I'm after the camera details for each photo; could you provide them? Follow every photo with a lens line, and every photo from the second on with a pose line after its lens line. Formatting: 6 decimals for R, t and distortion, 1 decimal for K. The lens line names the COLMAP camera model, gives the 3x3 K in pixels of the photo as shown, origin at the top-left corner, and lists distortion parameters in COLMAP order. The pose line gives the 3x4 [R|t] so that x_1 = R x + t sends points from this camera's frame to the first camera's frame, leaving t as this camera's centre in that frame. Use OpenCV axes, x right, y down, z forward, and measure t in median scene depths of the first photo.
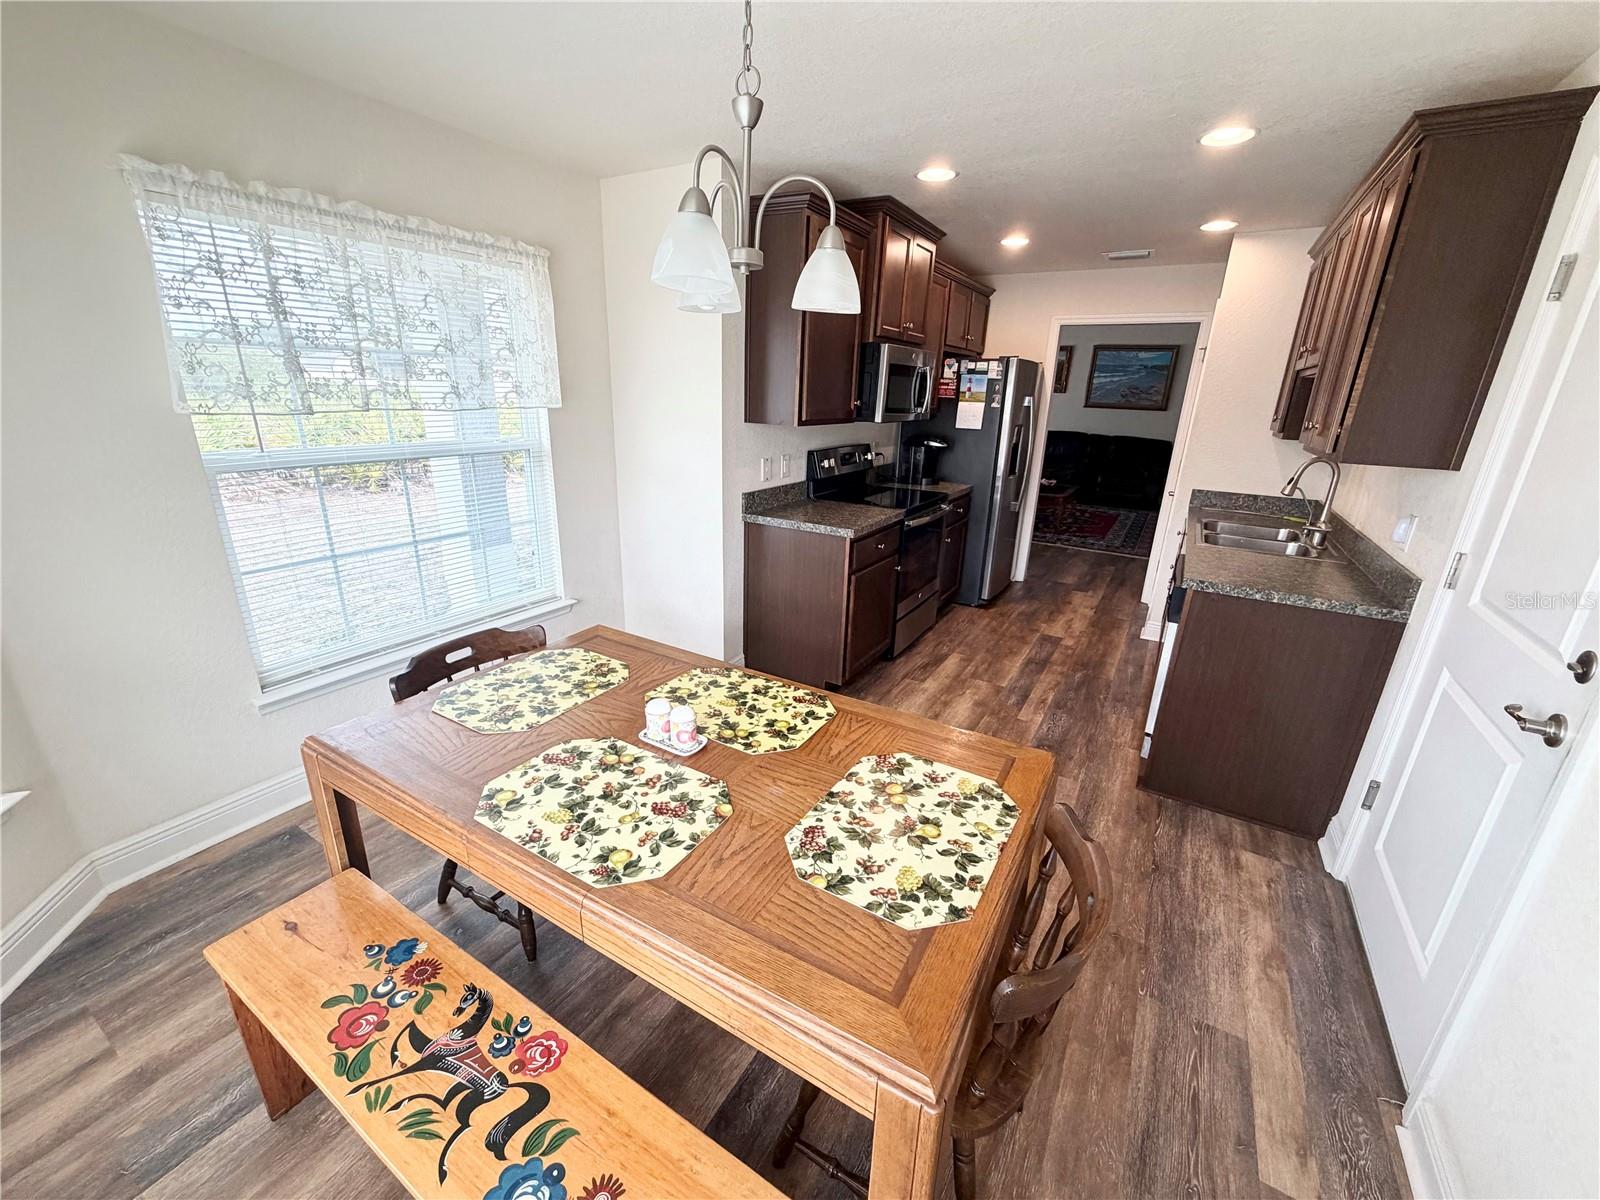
lens RADIAL K [[639.5, 0, 794.7], [0, 639.5, 599.5], [0, 0, 1]] dist [-0.000098, 0.000113]
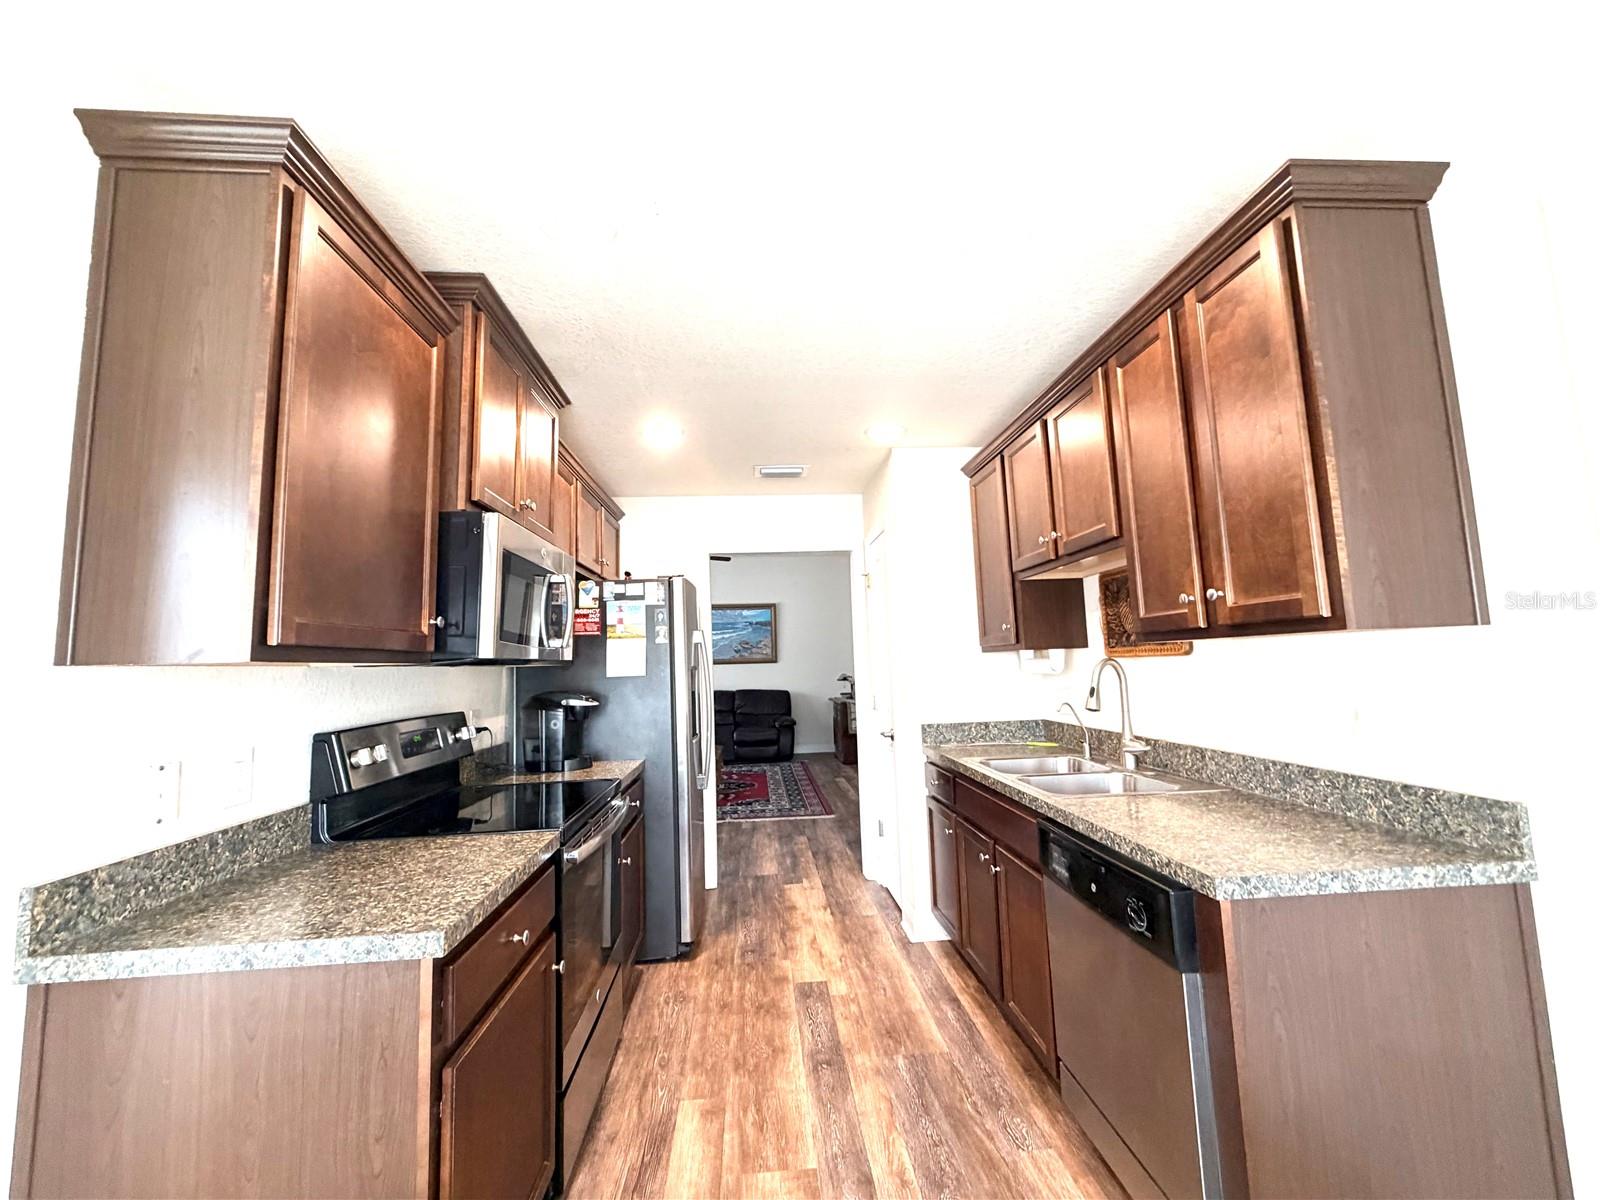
lens RADIAL K [[639.5, 0, 795.1], [0, 639.5, 599.8], [0, 0, 1]] dist [-0.000098, 0.000113]
pose [[0.819011, 0.000007, 0.573777, 0.076172], [0.235721, 0.911711, -0.336480, -0.171928], [-0.523122, 0.410832, 0.746700, 0.875761]]
